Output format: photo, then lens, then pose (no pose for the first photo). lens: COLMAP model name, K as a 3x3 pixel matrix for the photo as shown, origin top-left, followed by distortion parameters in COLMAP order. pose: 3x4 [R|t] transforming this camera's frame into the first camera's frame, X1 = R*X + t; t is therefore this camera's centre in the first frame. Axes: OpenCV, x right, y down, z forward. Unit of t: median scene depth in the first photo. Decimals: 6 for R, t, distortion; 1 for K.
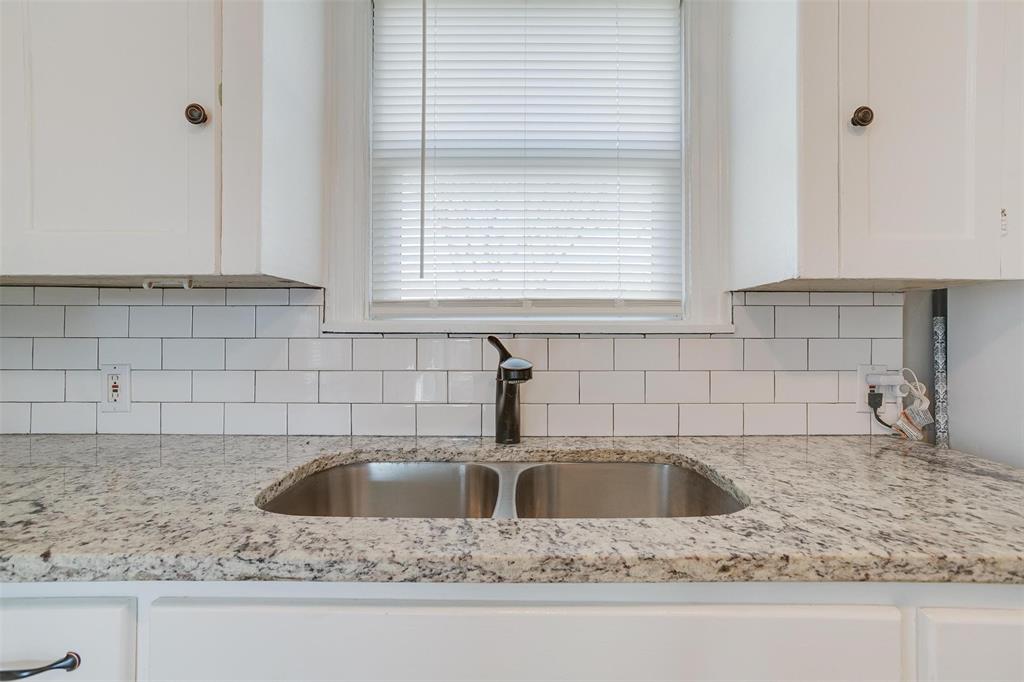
lens RADIAL K [[494.3, 0, 510.2], [0, 494.3, 332.4], [0, 0, 1]] dist [-0.006279, 0.000122]
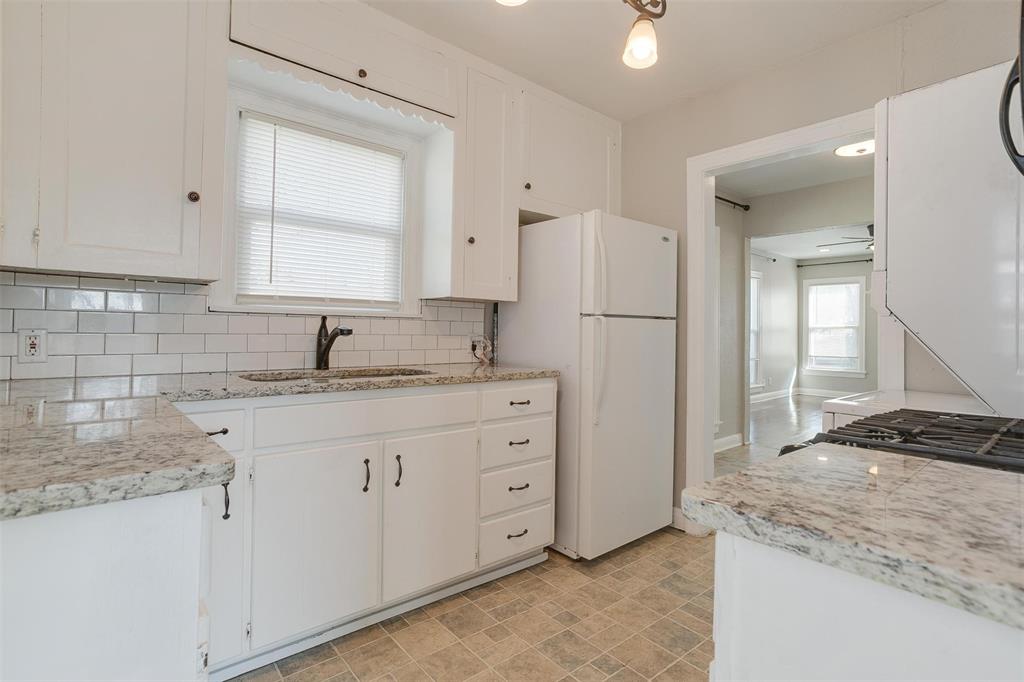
lens RADIAL K [[494.3, 0, 510.2], [0, 494.3, 332.4], [0, 0, 1]] dist [-0.006279, 0.000122]
pose [[0.762163, 0.007649, 0.647340, -0.681762], [-0.016991, 0.999822, 0.008191, 0.041397], [-0.647162, -0.017242, 0.762157, -0.945263]]
